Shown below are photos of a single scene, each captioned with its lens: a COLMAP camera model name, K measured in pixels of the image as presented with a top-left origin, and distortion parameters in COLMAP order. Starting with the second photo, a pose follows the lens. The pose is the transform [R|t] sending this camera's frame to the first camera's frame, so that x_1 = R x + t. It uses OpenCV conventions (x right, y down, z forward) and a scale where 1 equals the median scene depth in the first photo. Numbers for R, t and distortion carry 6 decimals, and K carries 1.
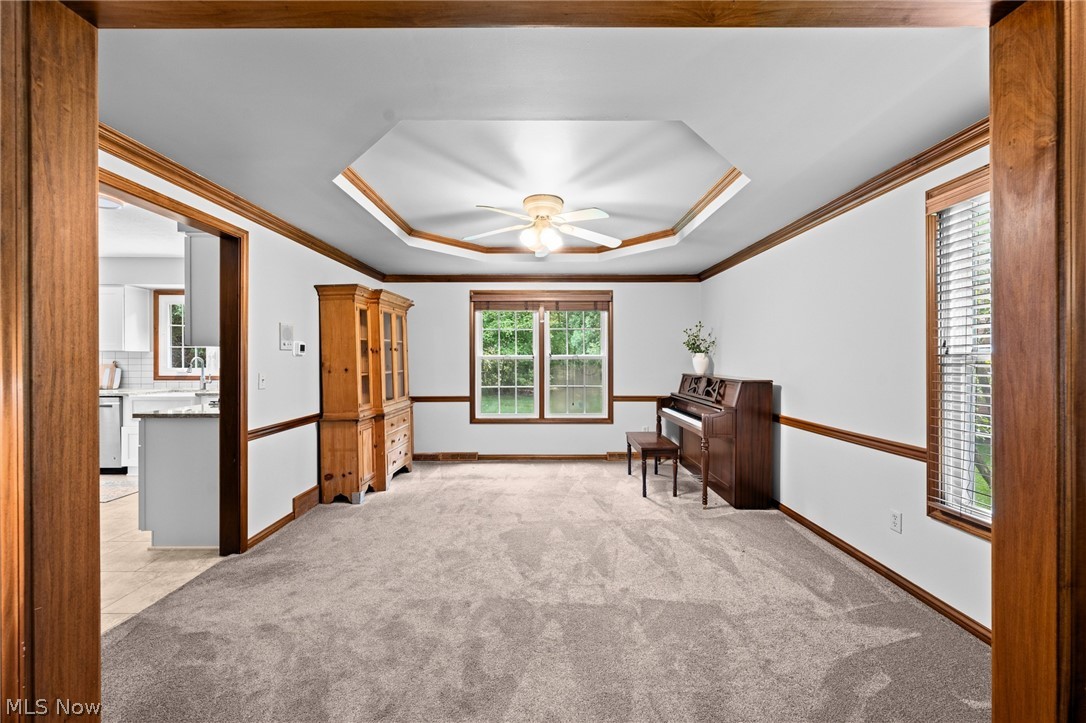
lens RADIAL K [[411.5, 0, 544.1], [0, 411.5, 358.6], [0, 0, 1]] dist [-0.001733, -0.000499]
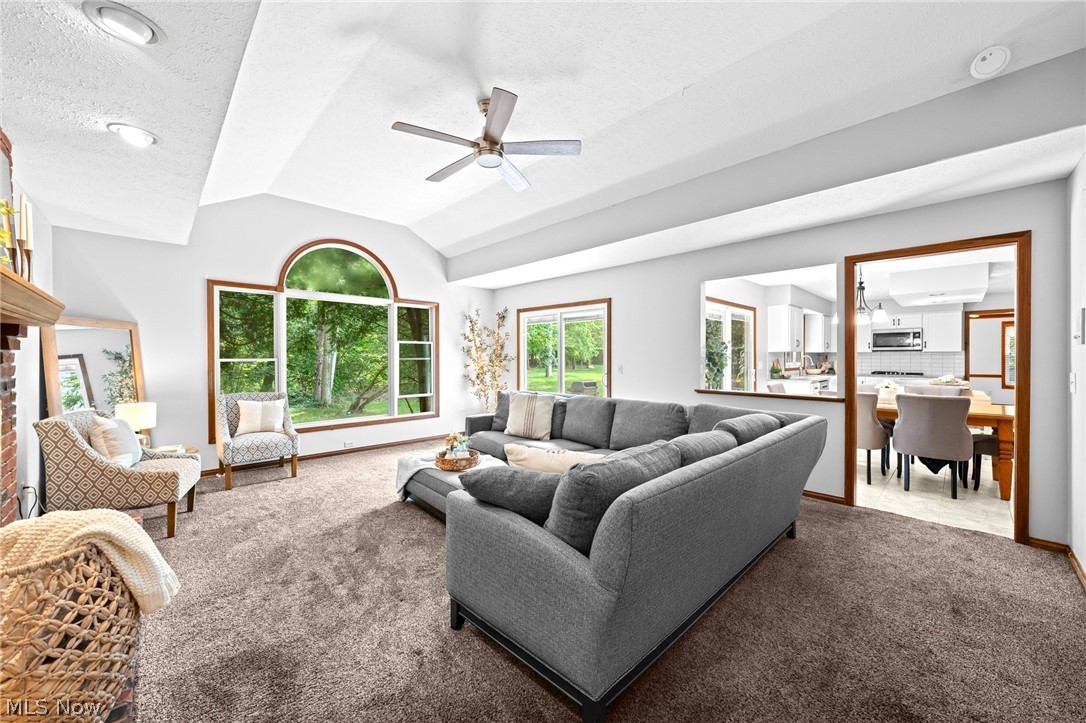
lens RADIAL K [[412.9, 0, 544.3], [0, 412.9, 361.2], [0, 0, 1]] dist [-0.001792, -0.000157]
pose [[0.709762, -0.007671, 0.704400, -2.980158], [0.002140, 0.999960, 0.008734, -0.002797], [-0.704438, -0.004692, 0.709750, 0.610867]]
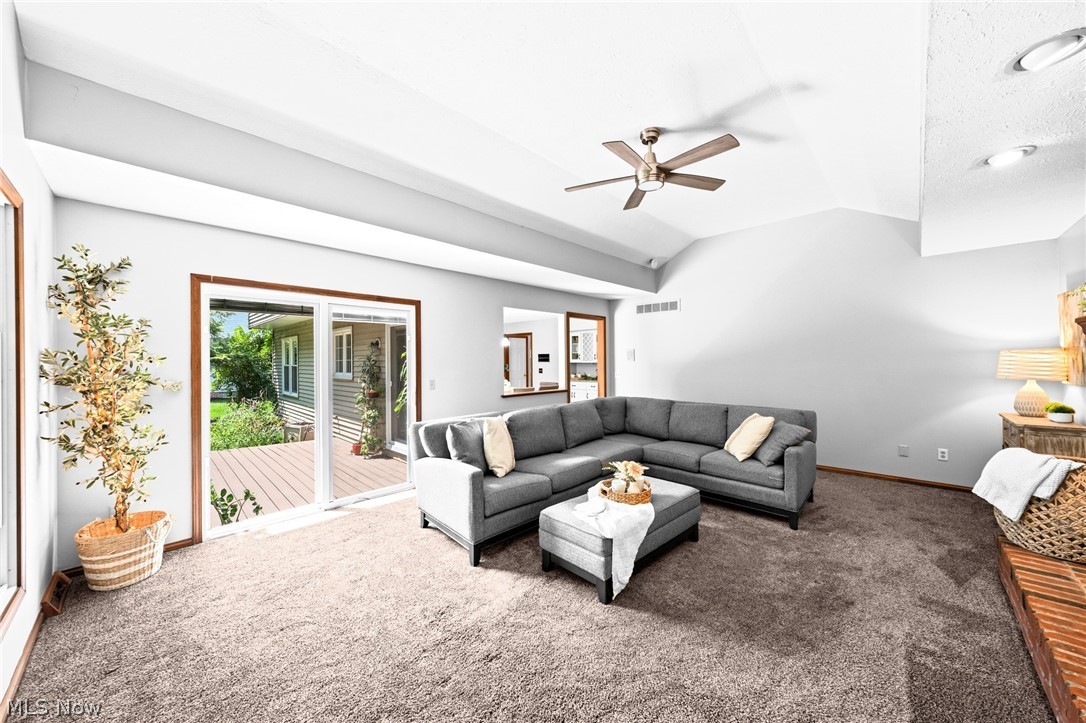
lens RADIAL K [[382.4, 0, 545.1], [0, 382.4, 363.5], [0, 0, 1]] dist [-0.003446, 0.000309]
pose [[-0.717005, 0.005415, 0.697047, -2.879457], [0.008995, 0.999958, 0.001485, -0.019870], [-0.697010, 0.007335, -0.717024, 1.779344]]
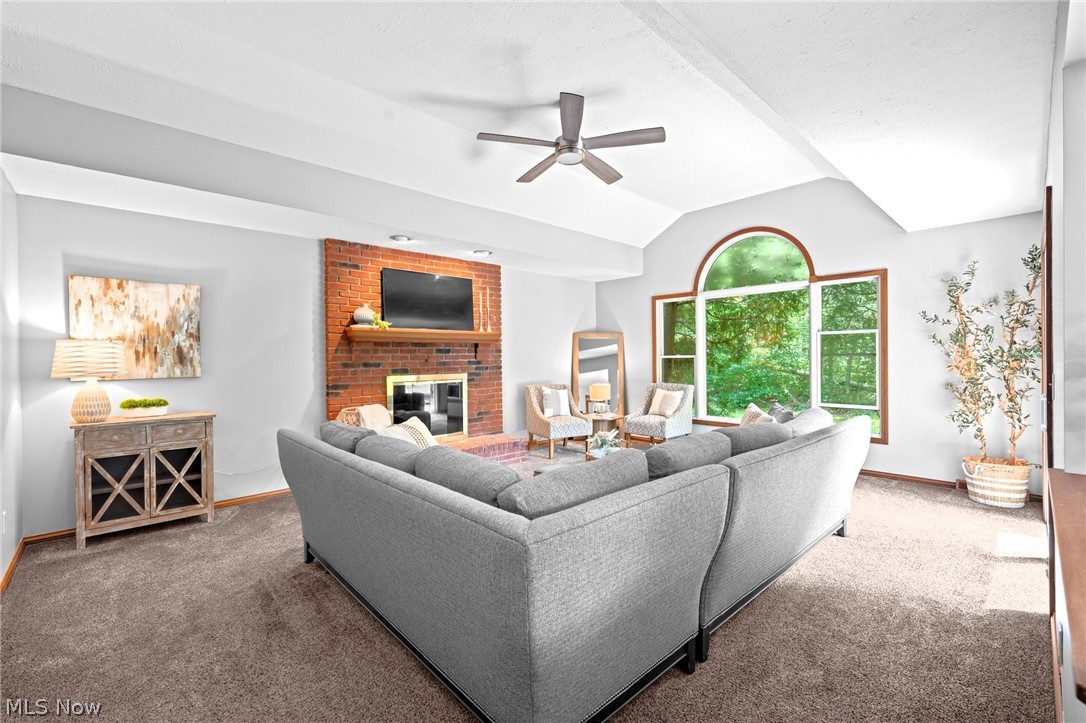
lens RADIAL K [[462.1, 0, 540.5], [0, 462.1, 359.1], [0, 0, 1]] dist [0.002403, -0.000018]
pose [[0.677021, -0.002603, -0.735959, -2.007585], [0.010847, 0.999920, 0.006441, -0.004376], [0.735883, -0.012344, 0.676996, 0.608110]]
